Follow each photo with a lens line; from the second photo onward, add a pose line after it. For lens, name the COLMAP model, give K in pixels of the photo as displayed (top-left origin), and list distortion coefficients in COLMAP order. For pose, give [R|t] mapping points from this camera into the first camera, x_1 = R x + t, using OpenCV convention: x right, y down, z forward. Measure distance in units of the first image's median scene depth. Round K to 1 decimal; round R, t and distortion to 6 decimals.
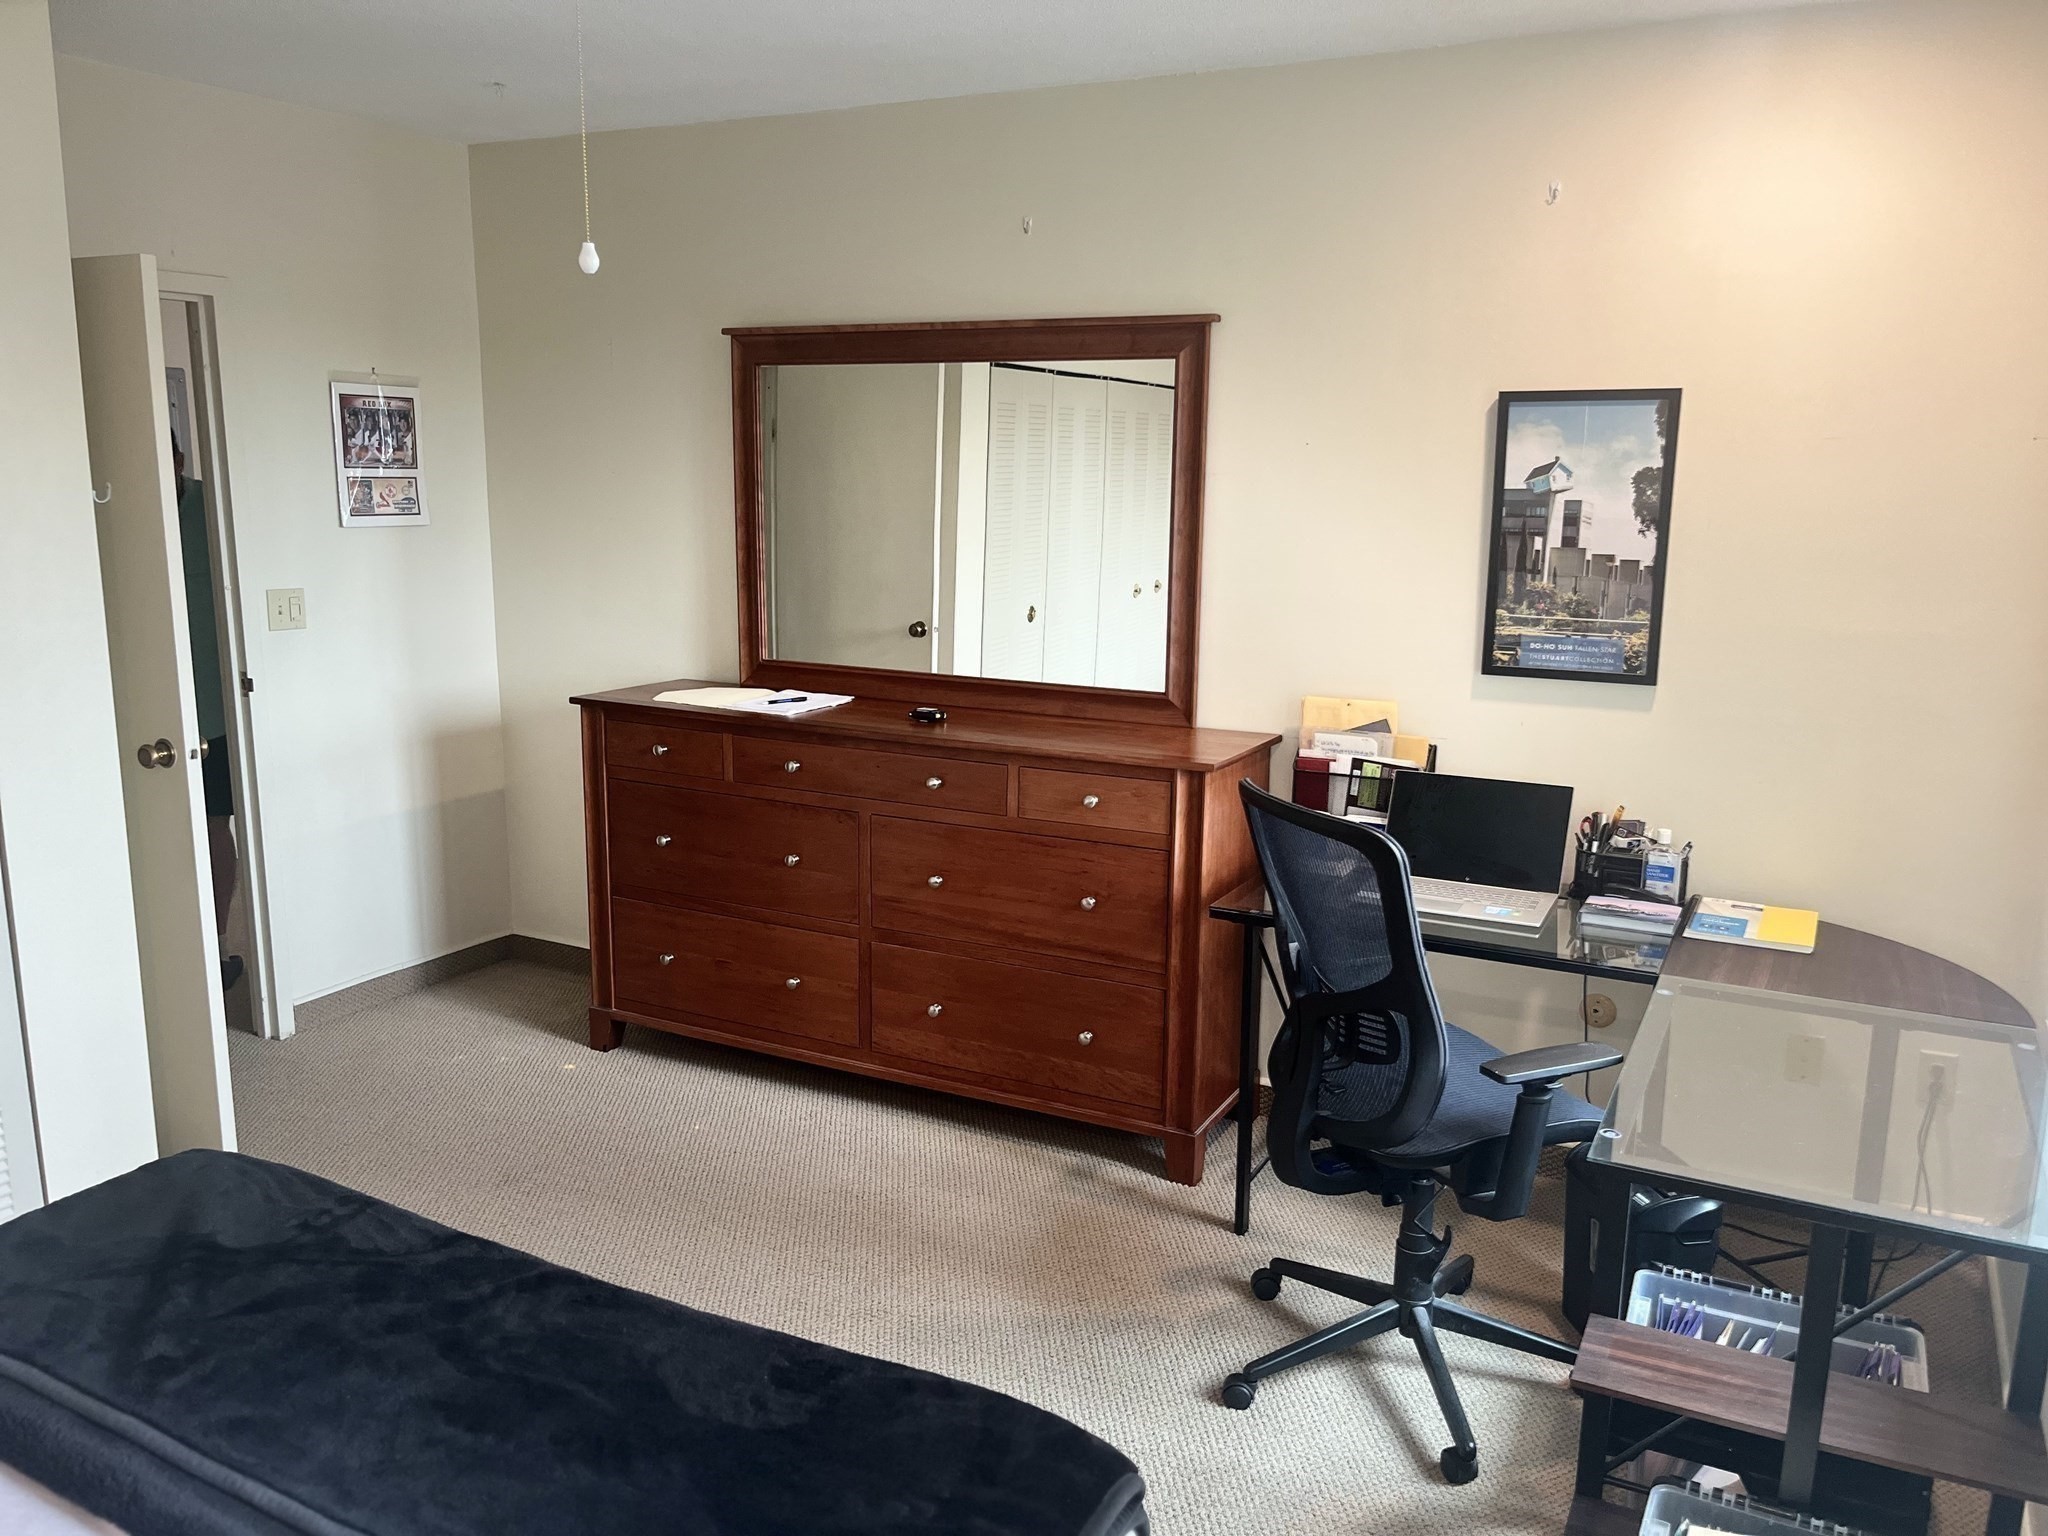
lens RADIAL K [[1551.5, 0, 1021.5], [0, 1551.5, 783.9], [0, 0, 1]] dist [0.058165, -0.087189]
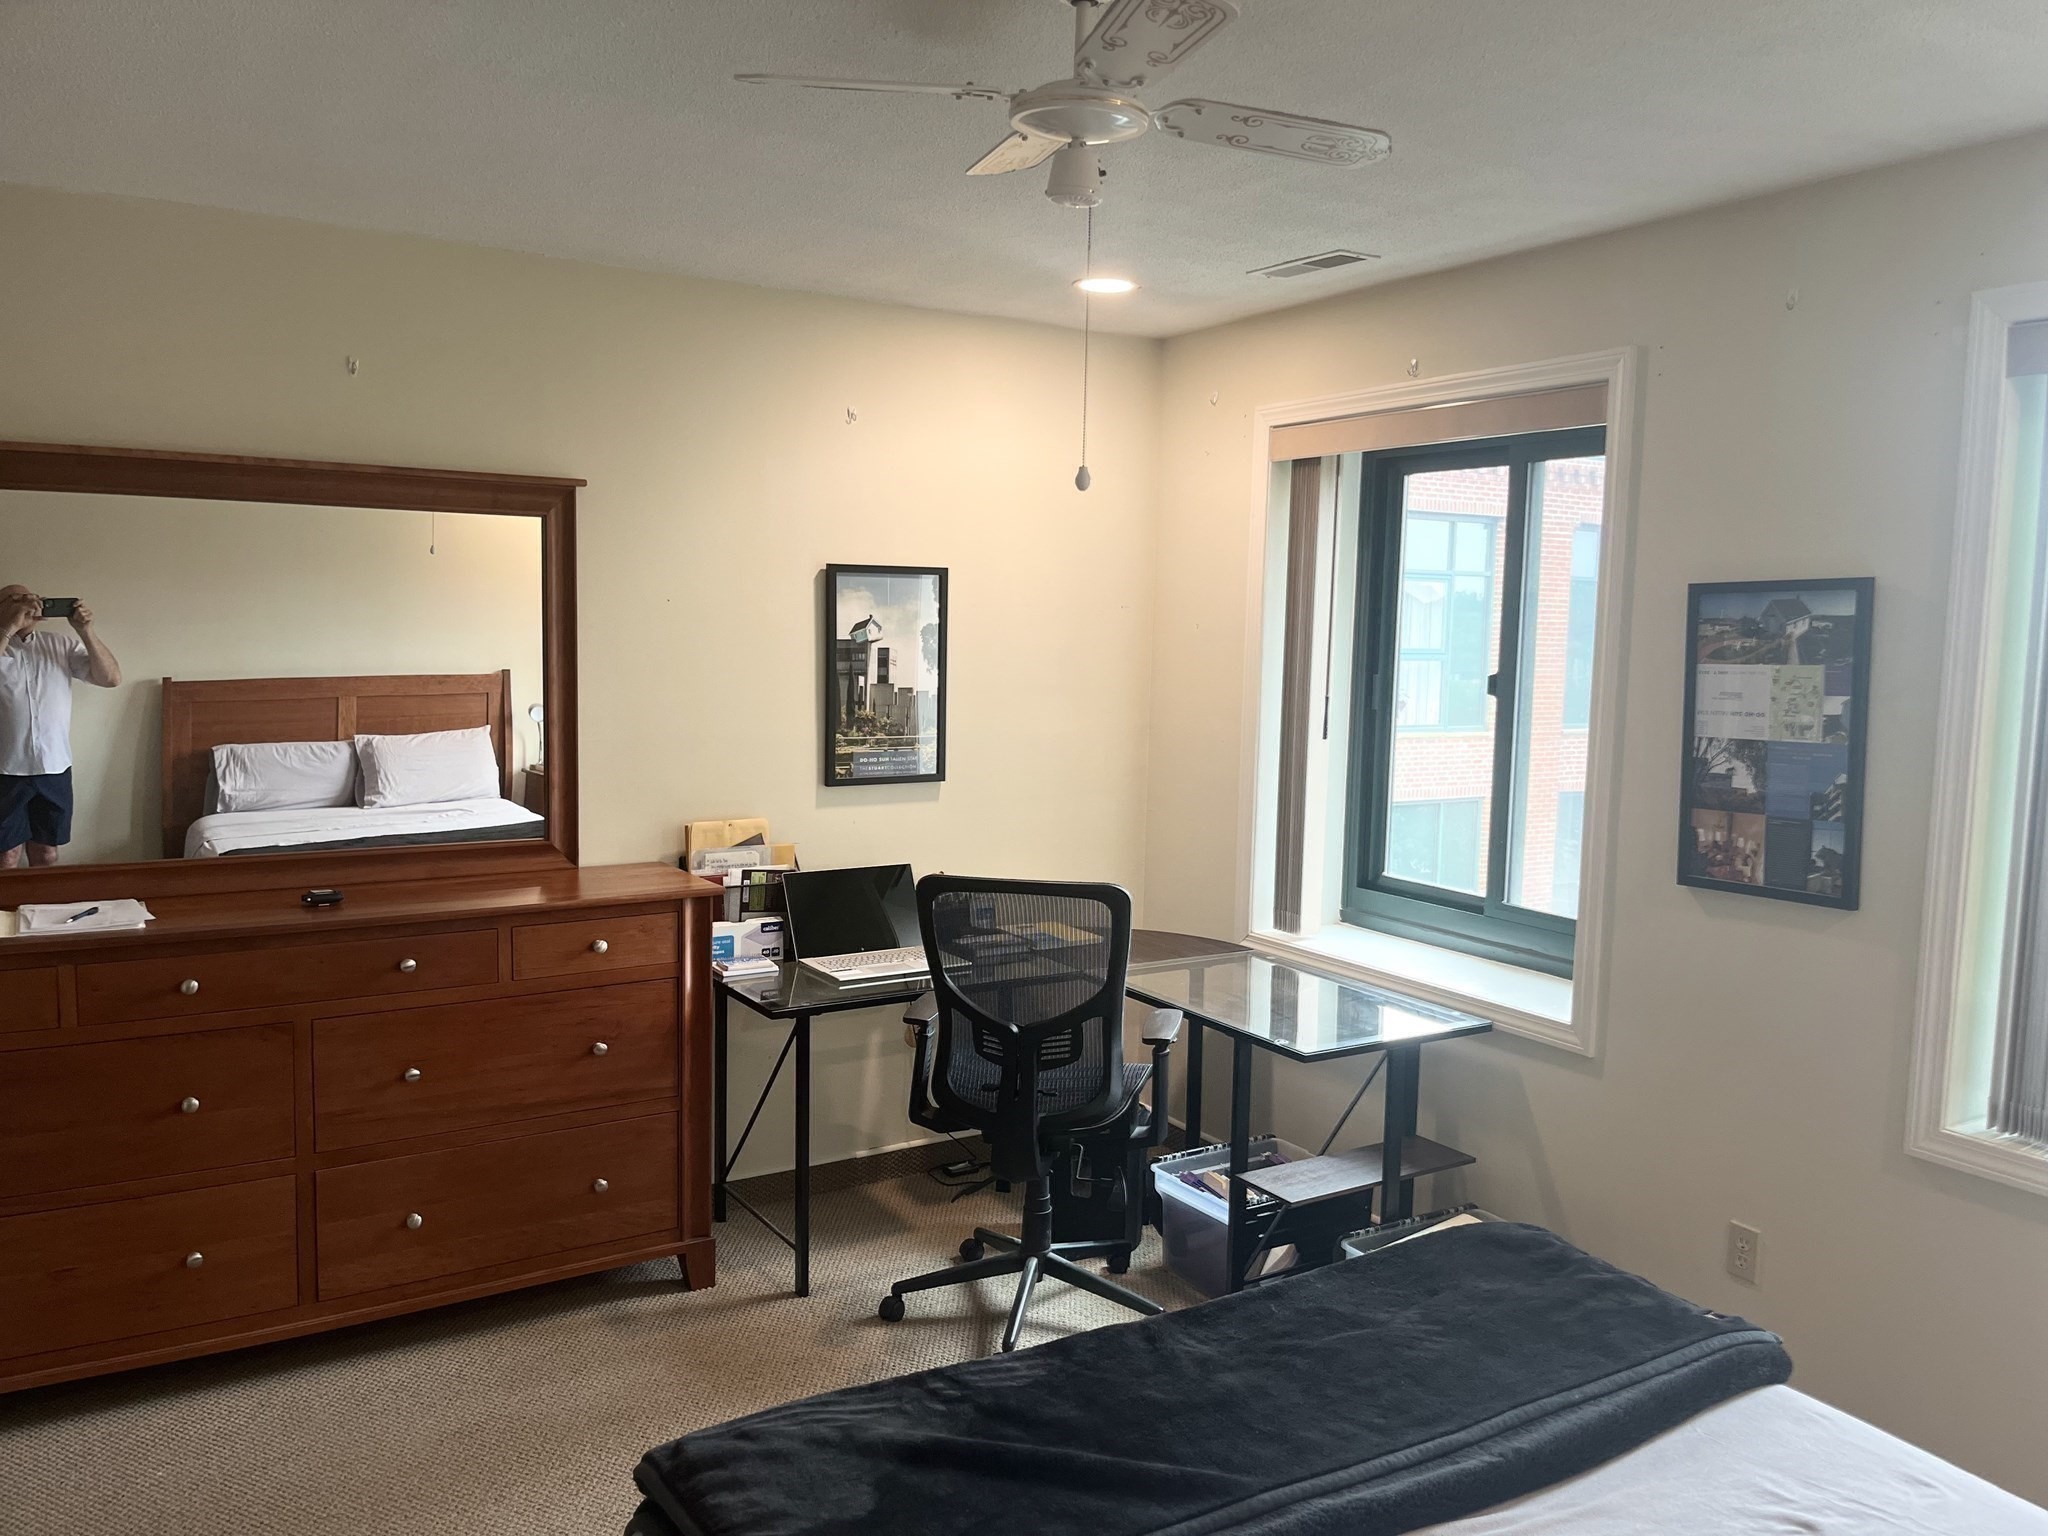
lens RADIAL K [[1551.5, 0, 1021.5], [0, 1551.5, 783.9], [0, 0, 1]] dist [0.058165, -0.087189]
pose [[0.517444, -0.092943, 0.850654, -0.686831], [0.161566, 0.986816, 0.009541, -0.060291], [-0.840326, 0.132500, 0.525639, 0.223339]]
